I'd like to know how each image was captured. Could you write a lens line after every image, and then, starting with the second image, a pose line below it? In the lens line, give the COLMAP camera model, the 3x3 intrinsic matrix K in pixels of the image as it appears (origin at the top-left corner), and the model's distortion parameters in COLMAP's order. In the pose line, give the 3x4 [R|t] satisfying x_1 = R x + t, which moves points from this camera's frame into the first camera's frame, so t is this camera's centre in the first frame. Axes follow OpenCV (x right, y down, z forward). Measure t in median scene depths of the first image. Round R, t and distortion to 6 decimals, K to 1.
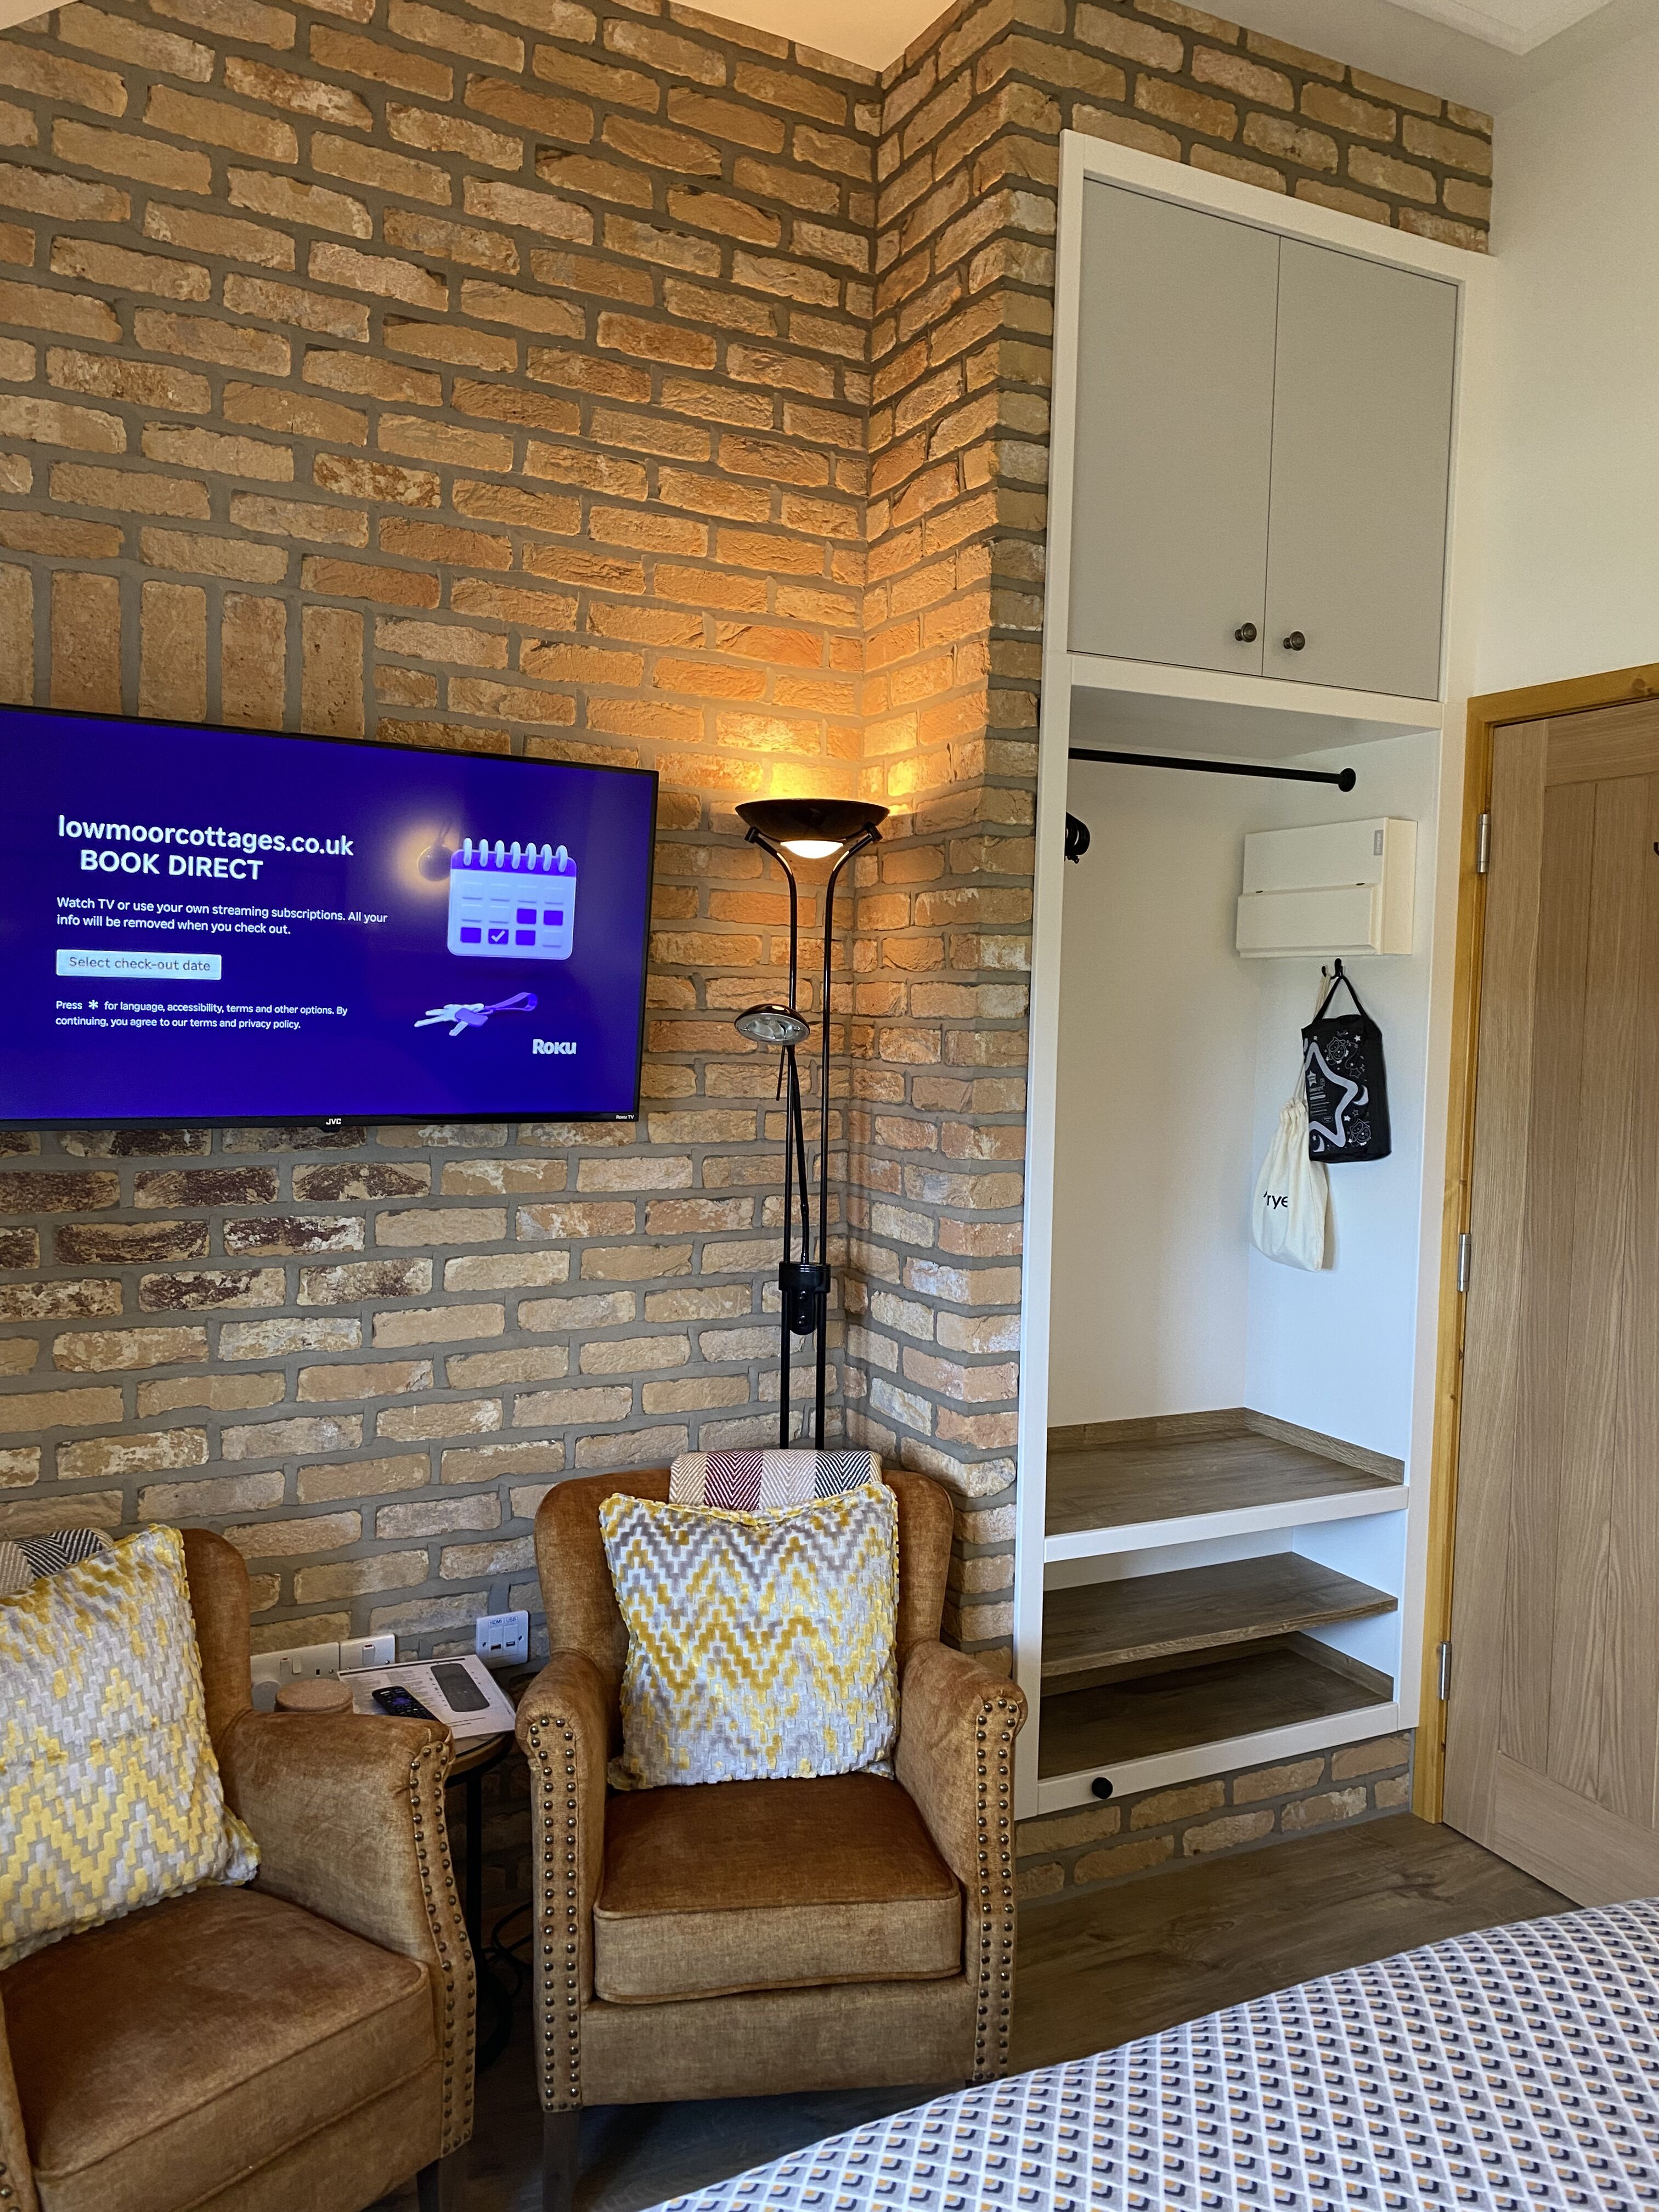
lens RADIAL K [[1676.9, 0, 846.1], [0, 1676.9, 1106.4], [0, 0, 1]] dist [0.044588, -0.056918]
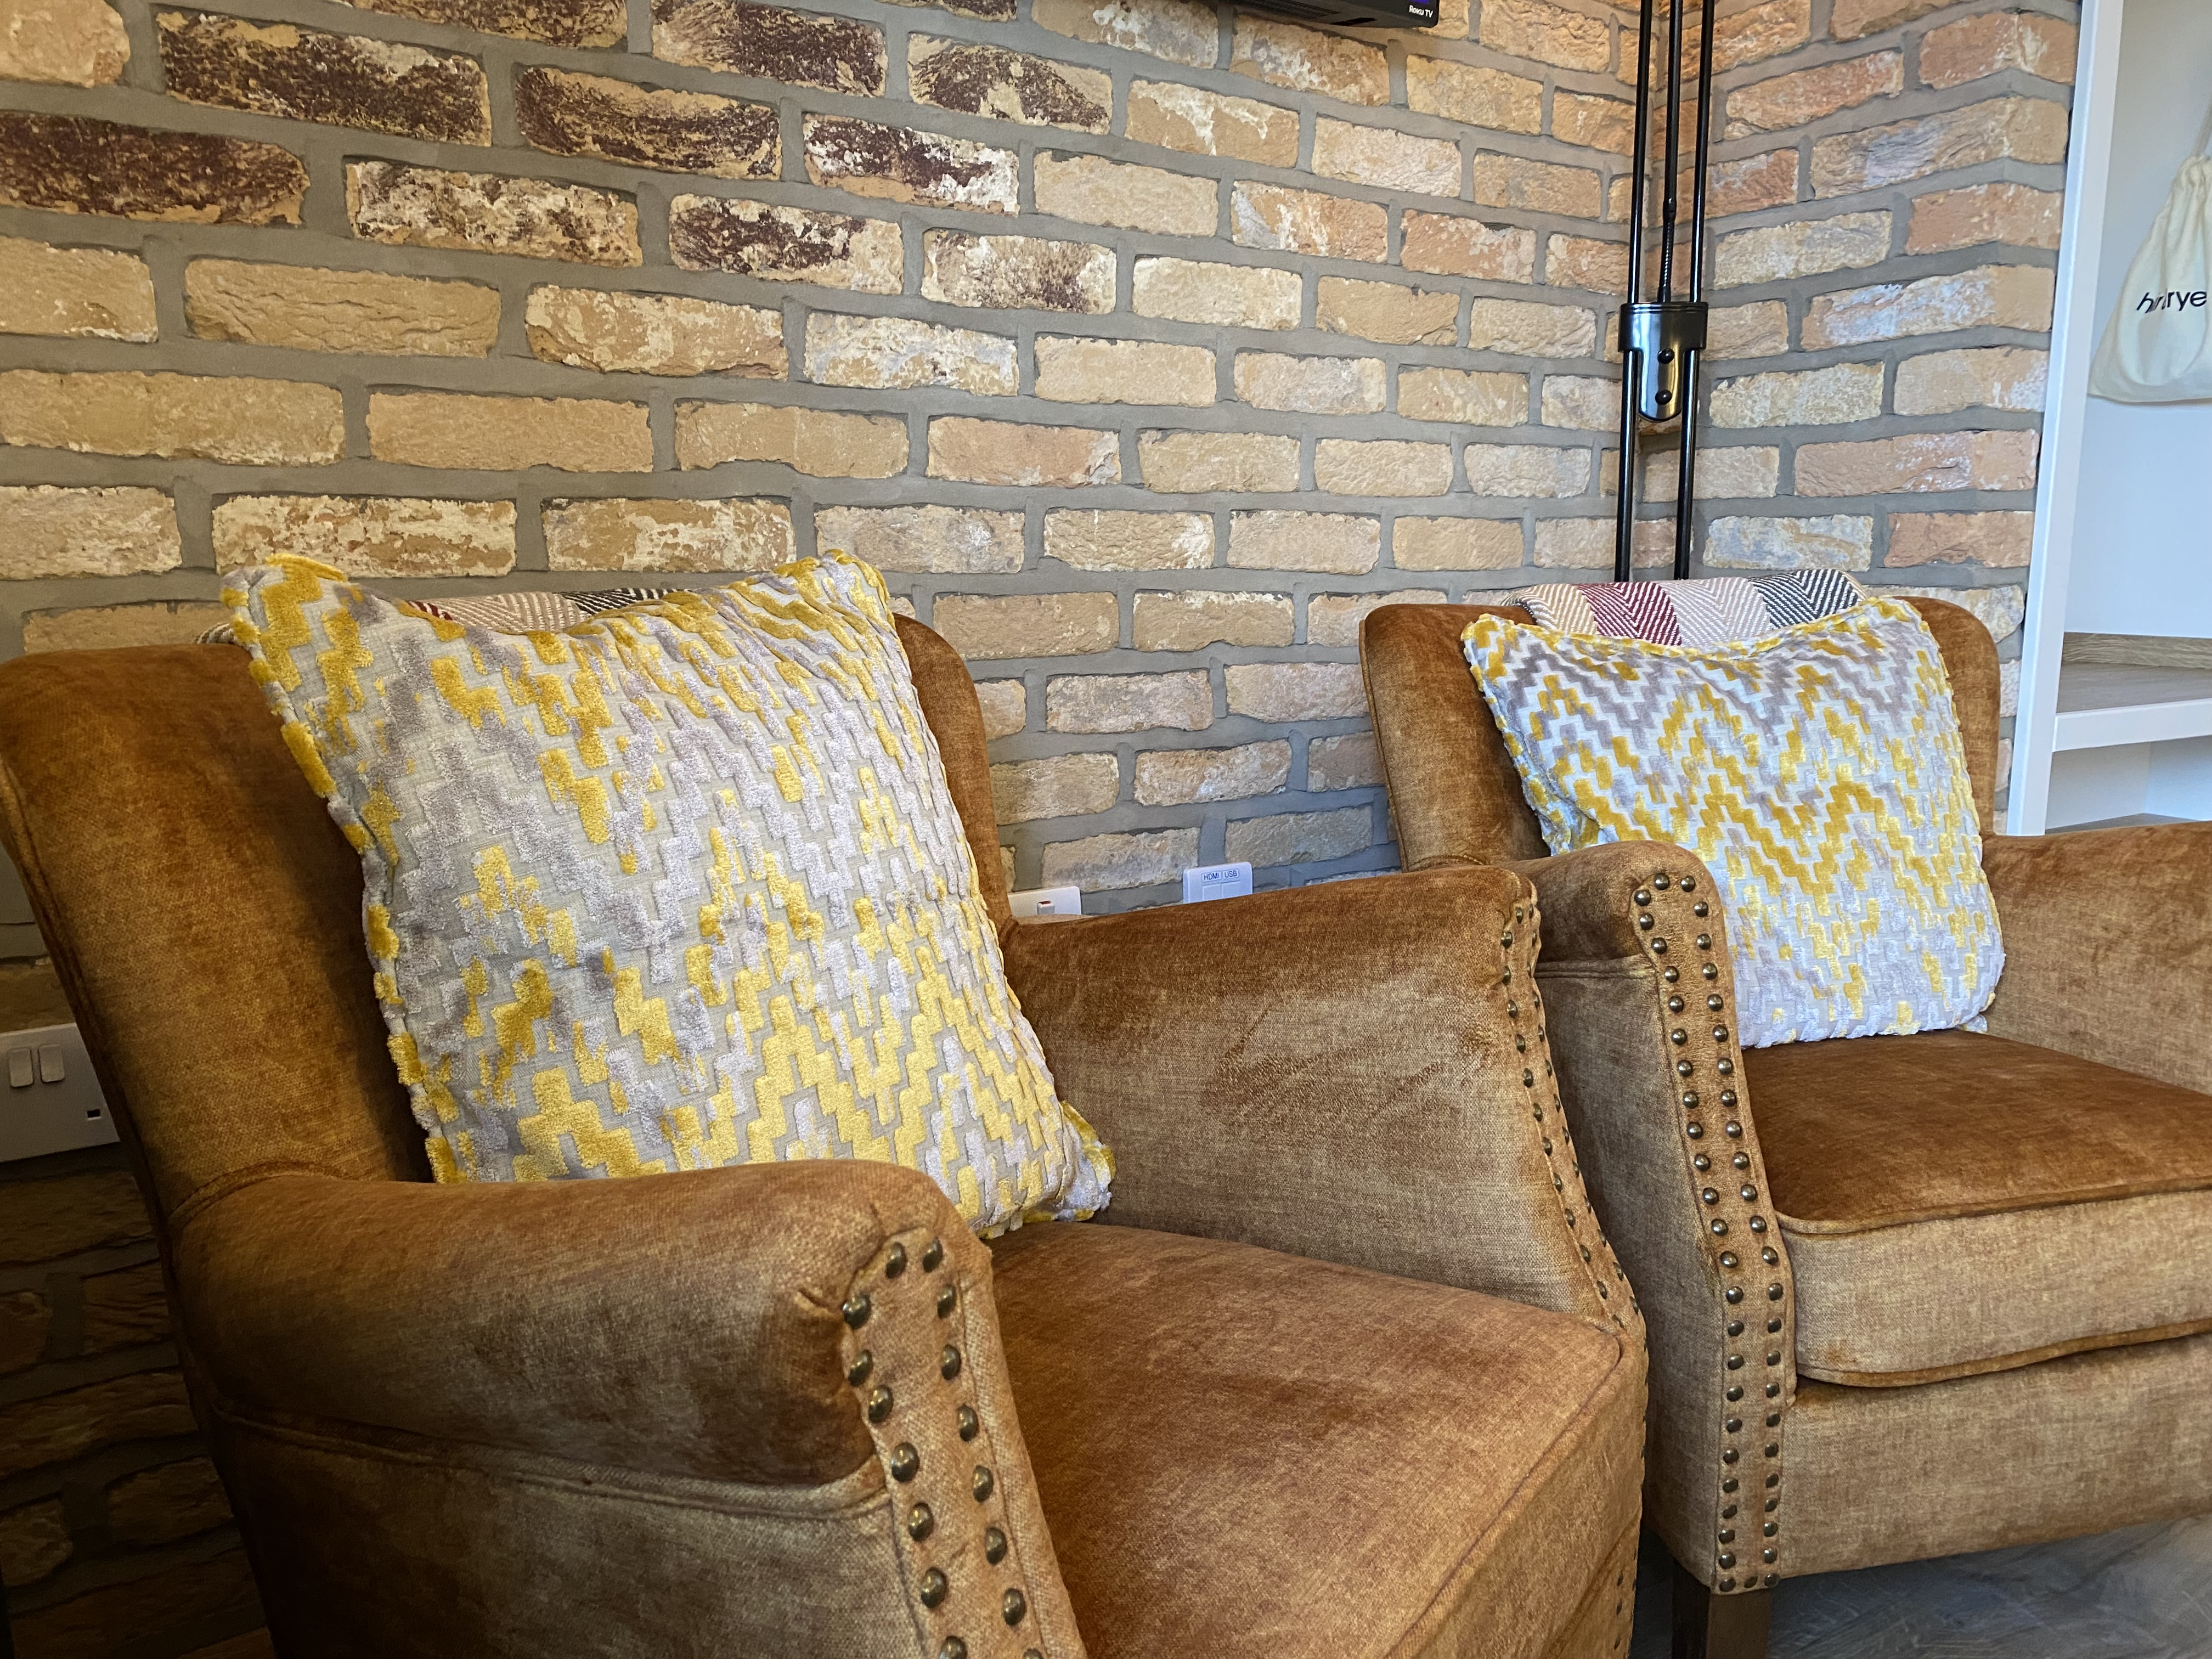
lens RADIAL K [[1676.9, 0, 1125.4], [0, 1676.9, 836.0], [0, 0, 1]] dist [0.044588, -0.056918]
pose [[0.995538, -0.038667, 0.086078, -0.321239], [0.028806, 0.993178, 0.112992, 0.240824], [-0.089860, -0.110009, 0.989860, 0.425414]]
